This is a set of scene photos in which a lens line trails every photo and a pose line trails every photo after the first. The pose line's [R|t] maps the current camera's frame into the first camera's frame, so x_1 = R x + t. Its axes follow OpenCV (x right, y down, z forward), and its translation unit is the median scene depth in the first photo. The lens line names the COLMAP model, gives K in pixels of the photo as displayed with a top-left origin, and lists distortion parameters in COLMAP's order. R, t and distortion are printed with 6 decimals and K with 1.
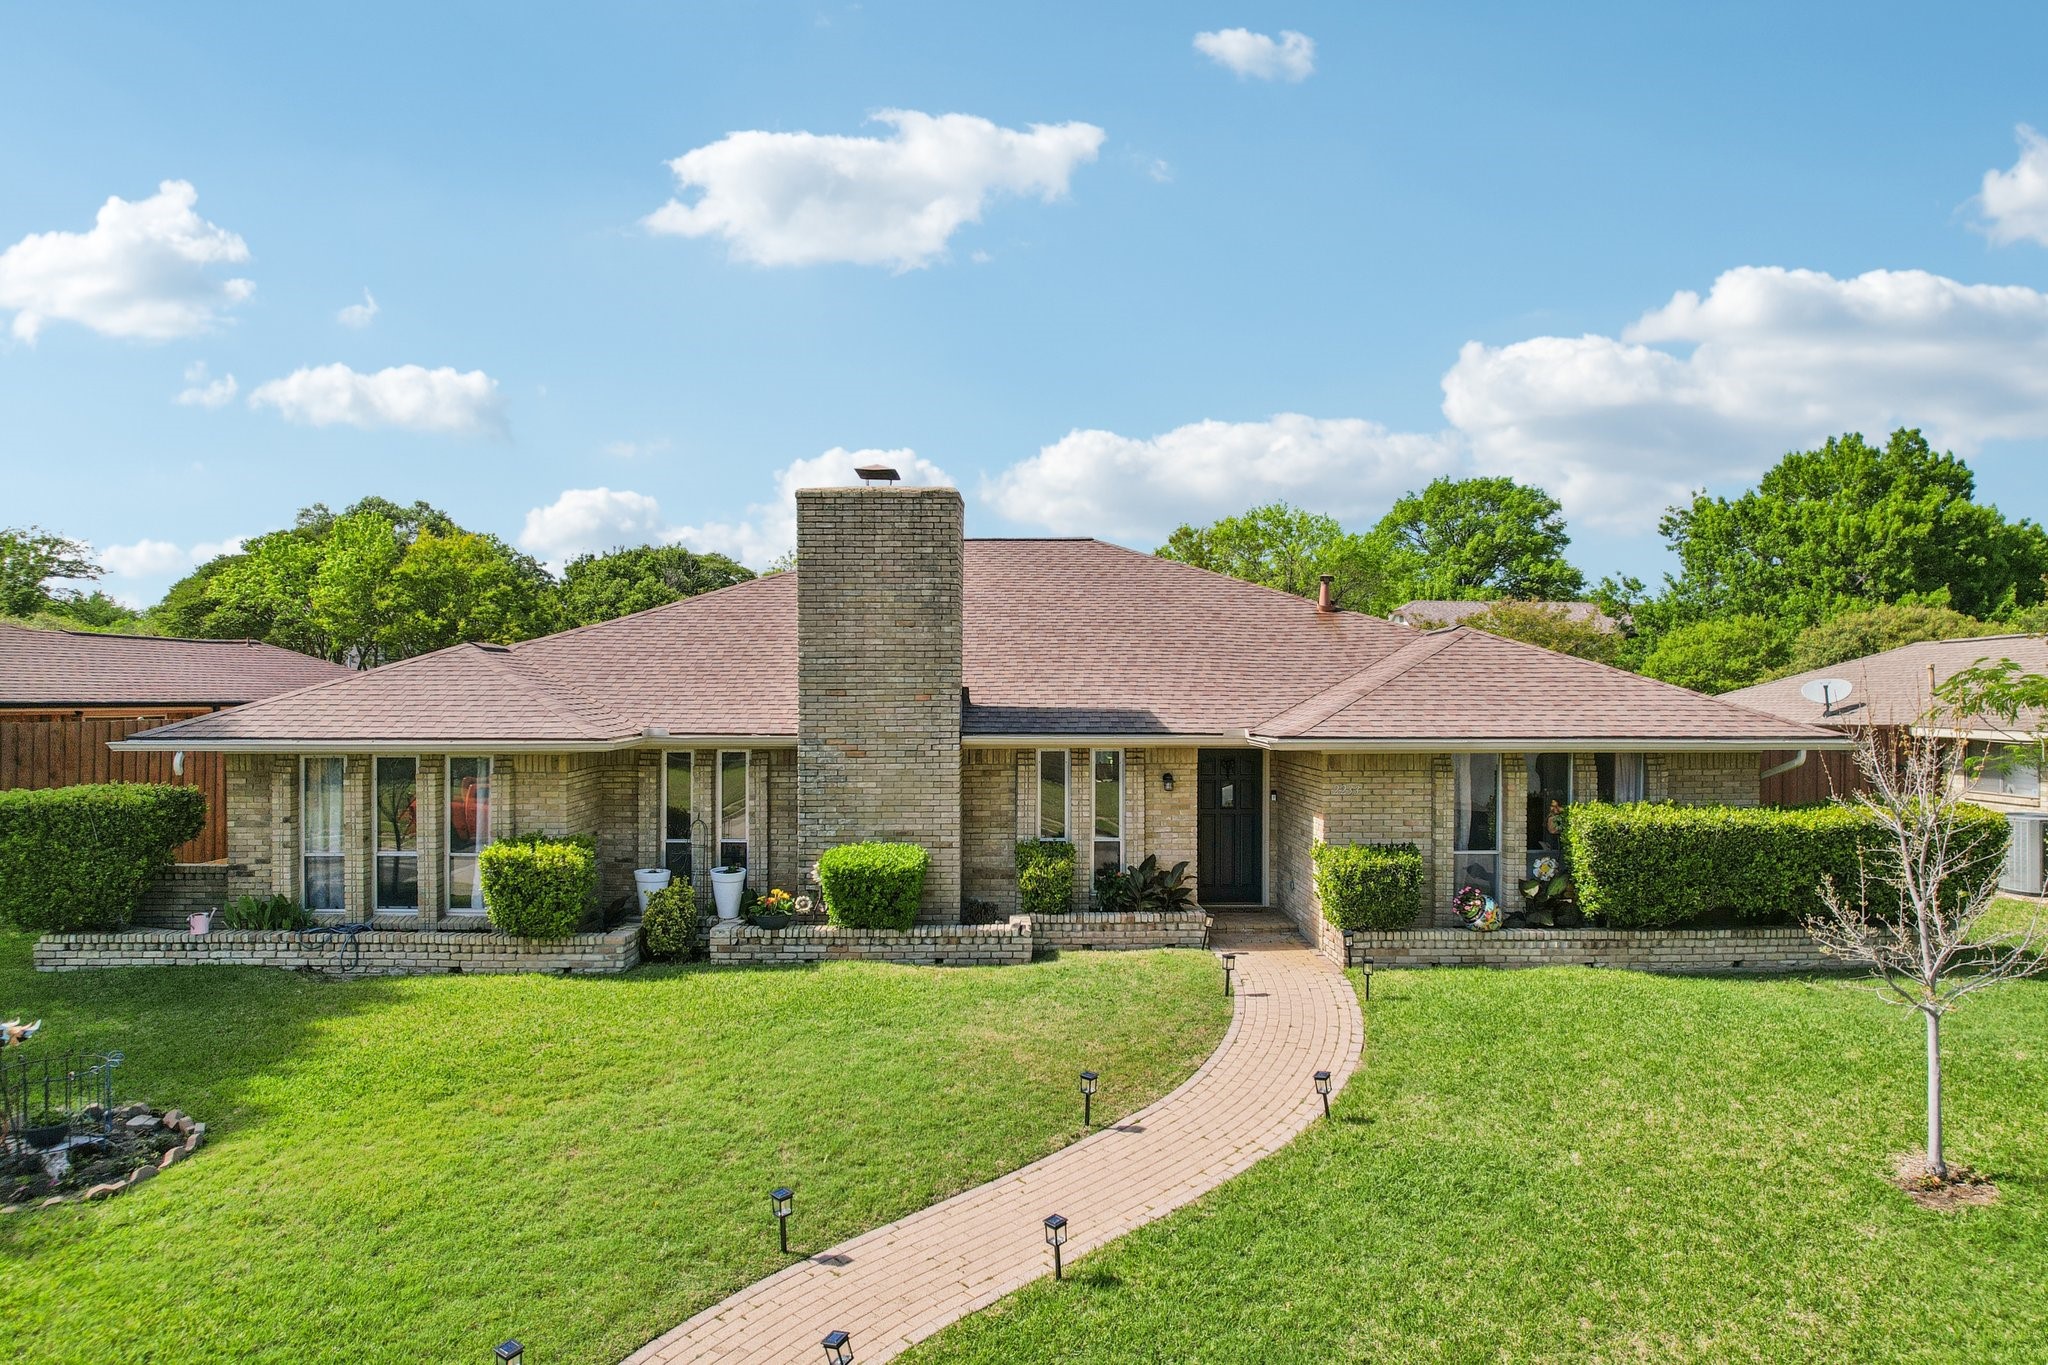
lens RADIAL K [[1371.2, 0, 1024.0], [0, 1371.2, 682.5], [0, 0, 1]] dist [-0.038617, 0.001256]
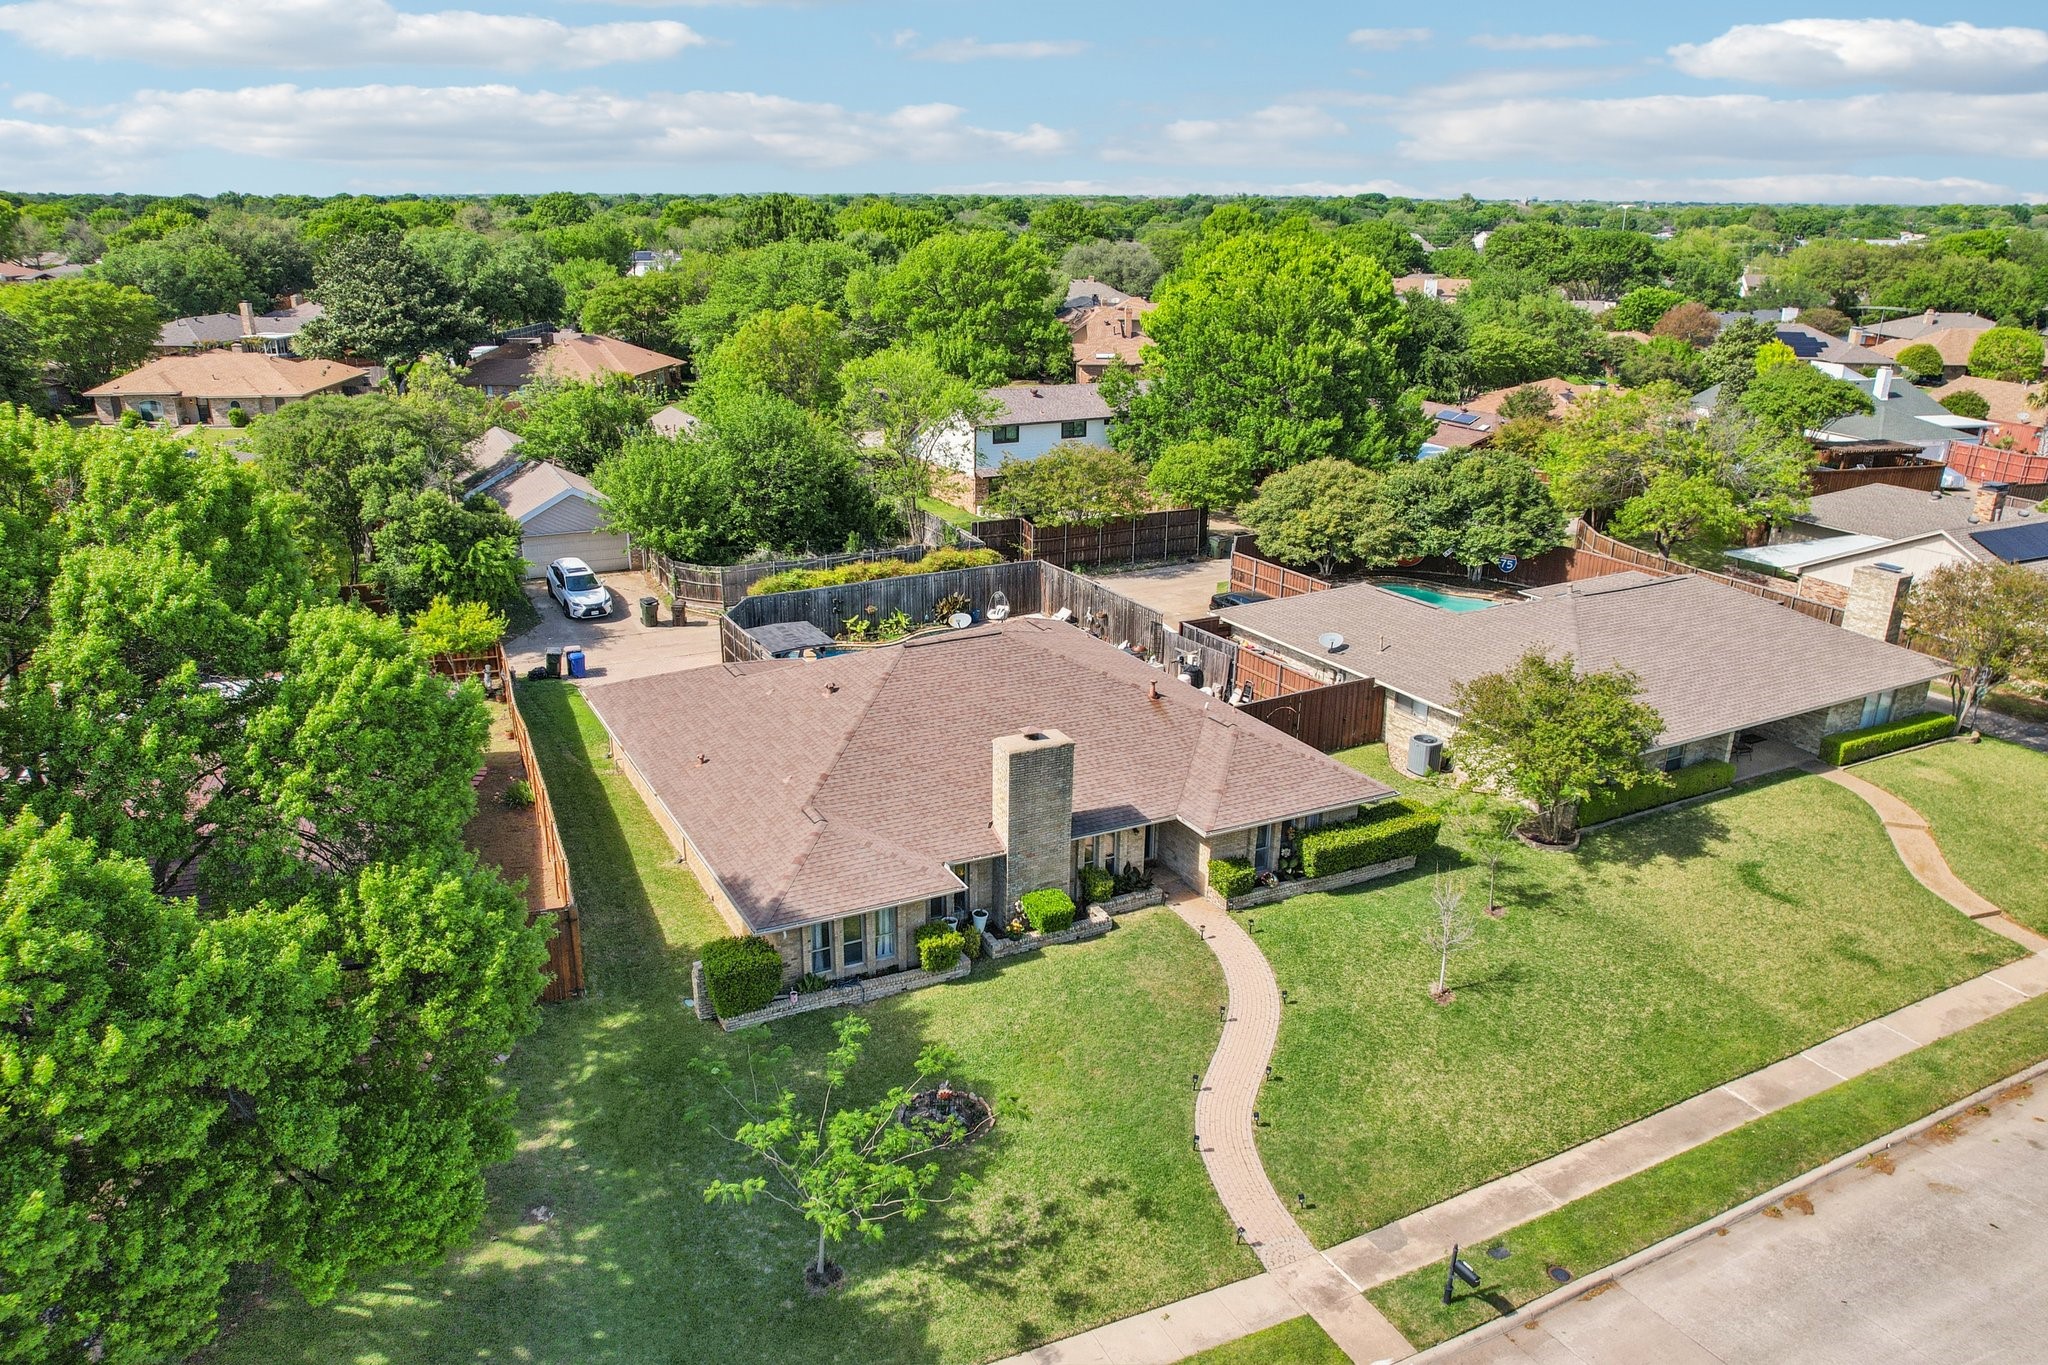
lens RADIAL K [[1371.2, 0, 1024.0], [0, 1371.2, 682.5], [0, 0, 1]] dist [-0.038617, 0.001256]
pose [[0.909085, -0.133026, 0.394801, -0.255833], [0.011285, 0.955166, 0.295854, -0.231293], [-0.416457, -0.264502, 0.869829, -0.230935]]
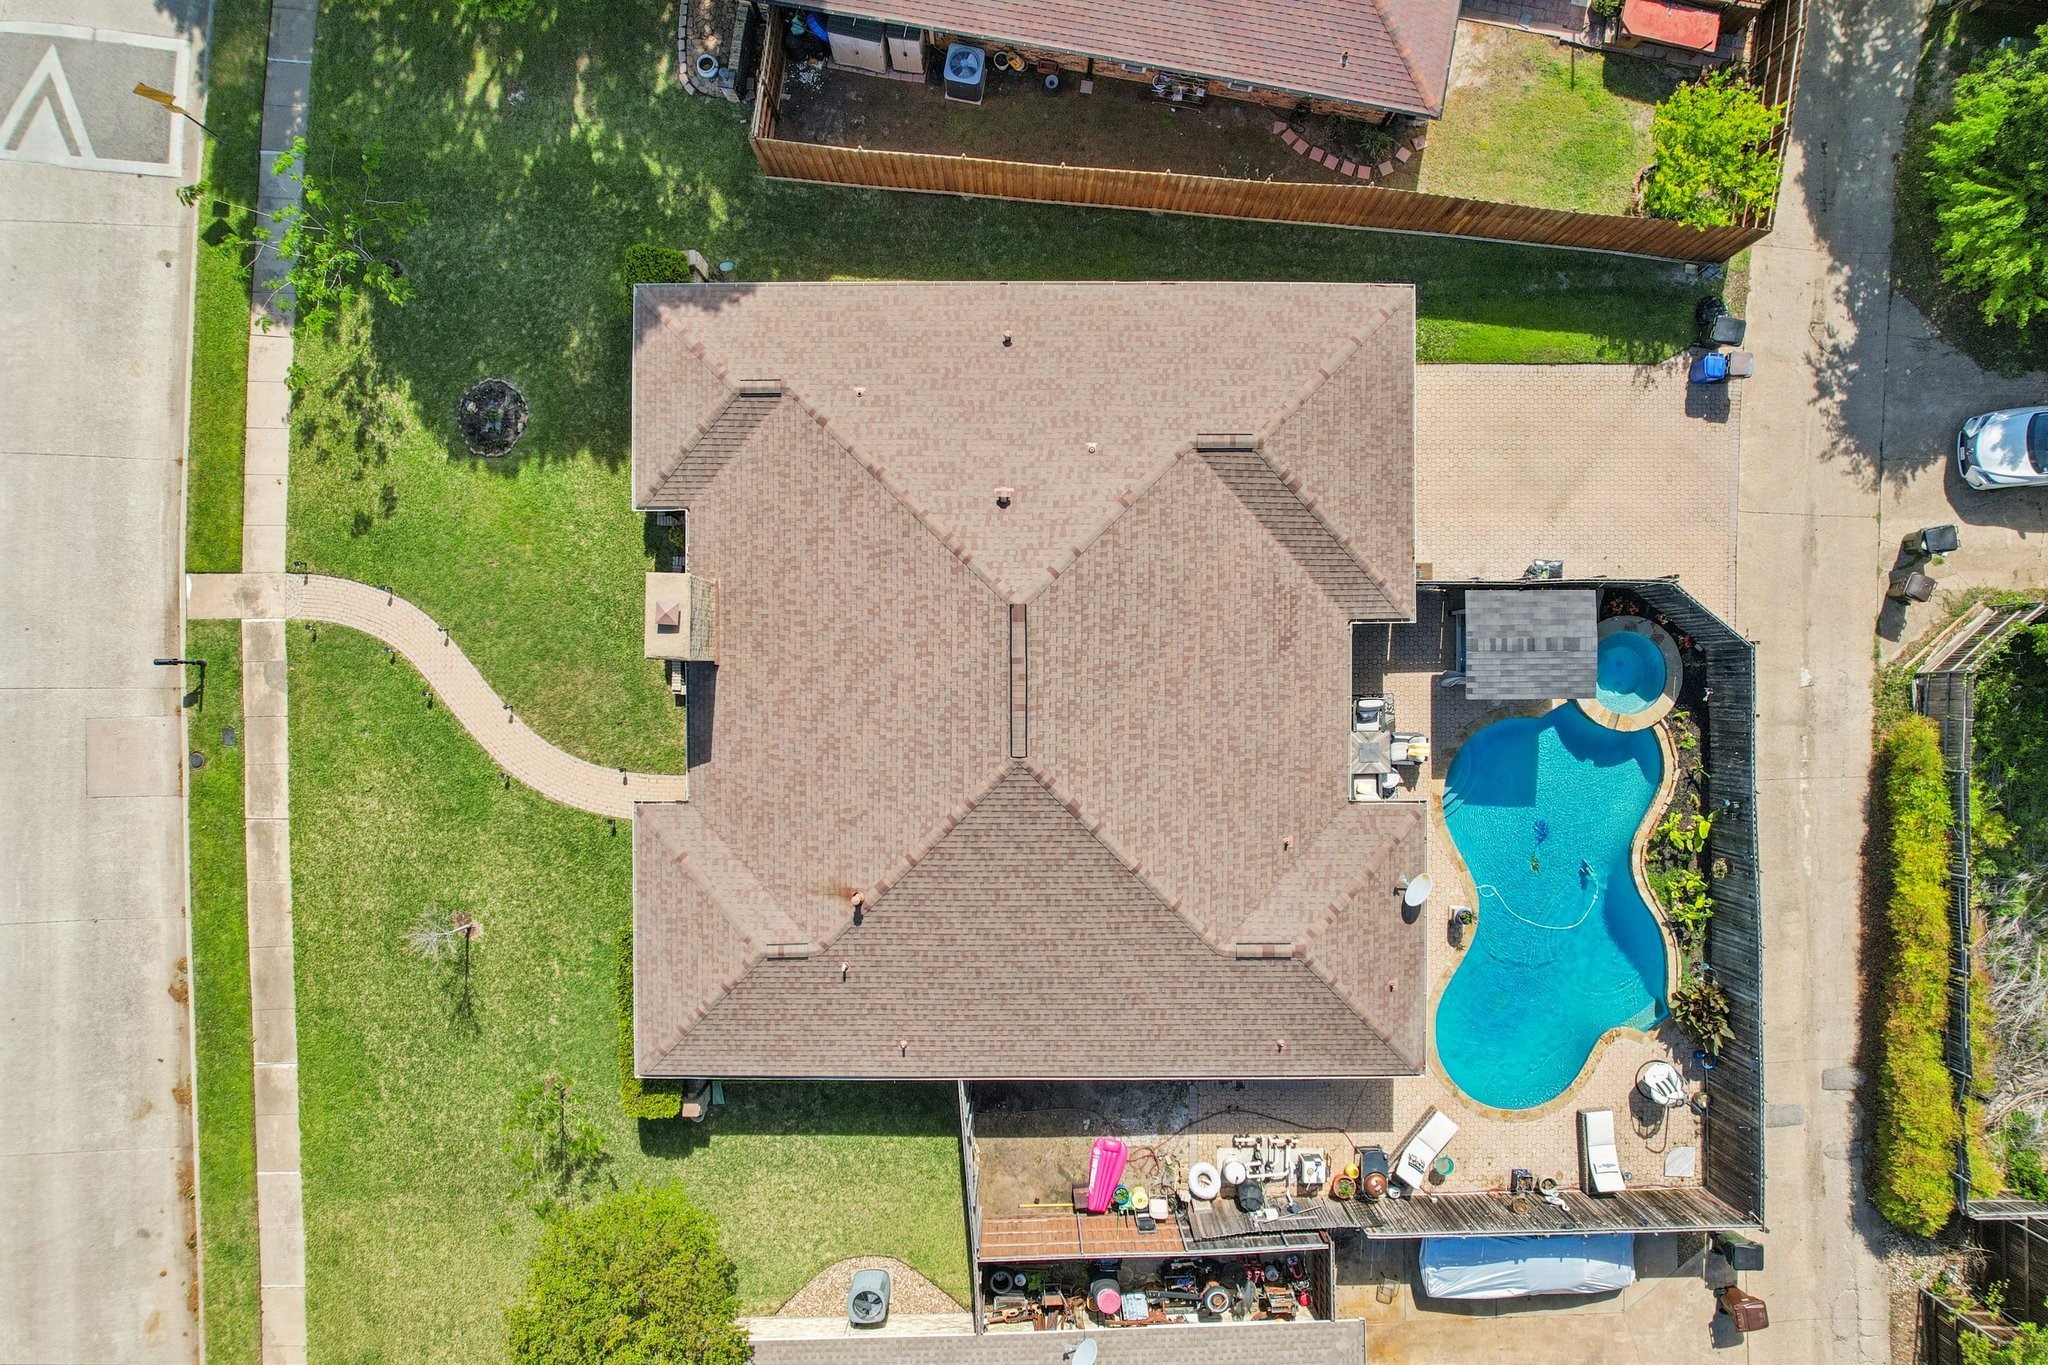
lens RADIAL K [[1371.2, 0, 1024.0], [0, 1371.2, 682.5], [0, 0, 1]] dist [-0.038617, 0.001256]
pose [[-0.056525, 0.998300, 0.014231, -0.020822], [-0.078537, -0.018655, 0.996737, -0.553089], [0.995307, 0.055223, 0.079458, 0.341323]]
